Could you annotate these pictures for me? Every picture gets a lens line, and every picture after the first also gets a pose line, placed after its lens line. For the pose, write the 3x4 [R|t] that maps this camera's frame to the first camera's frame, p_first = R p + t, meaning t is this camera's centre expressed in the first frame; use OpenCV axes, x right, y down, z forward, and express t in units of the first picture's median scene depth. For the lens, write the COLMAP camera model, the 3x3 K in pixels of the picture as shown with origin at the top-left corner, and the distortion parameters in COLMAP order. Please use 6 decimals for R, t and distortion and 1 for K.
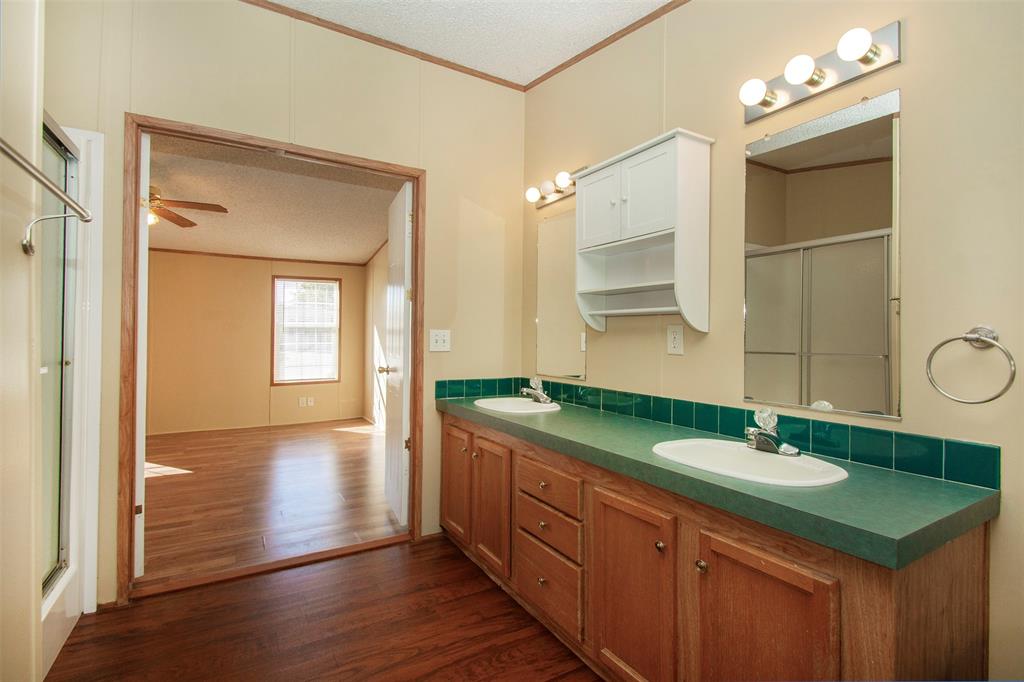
lens RADIAL K [[489.0, 0, 508.9], [0, 489.0, 341.8], [0, 0, 1]] dist [-0.000102, -0.014397]
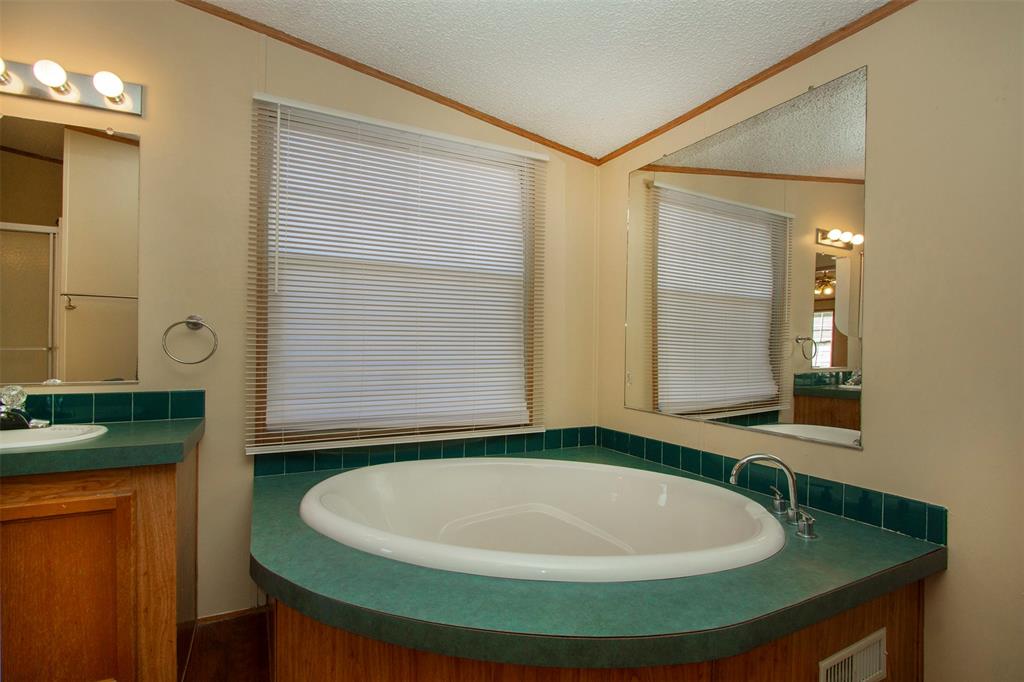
lens RADIAL K [[489.0, 0, 508.9], [0, 489.0, 341.8], [0, 0, 1]] dist [-0.000102, -0.014397]
pose [[0.066949, 0.007059, 0.997731, -0.514850], [0.002959, 0.999969, -0.007273, 0.067020], [-0.997752, 0.003439, 0.066926, -0.125341]]
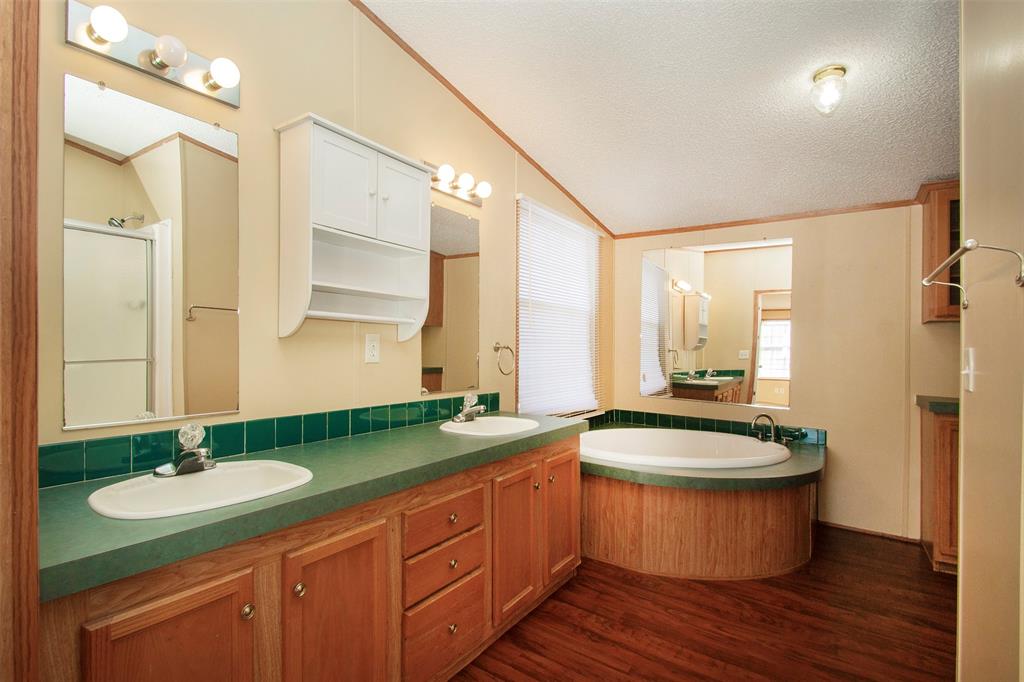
lens RADIAL K [[489.0, 0, 508.9], [0, 489.0, 341.8], [0, 0, 1]] dist [-0.000102, -0.014397]
pose [[-0.415965, -0.004966, 0.909367, -0.649714], [-0.003610, 0.999986, 0.003810, -0.020731], [-0.909373, -0.001699, -0.415977, 1.082520]]
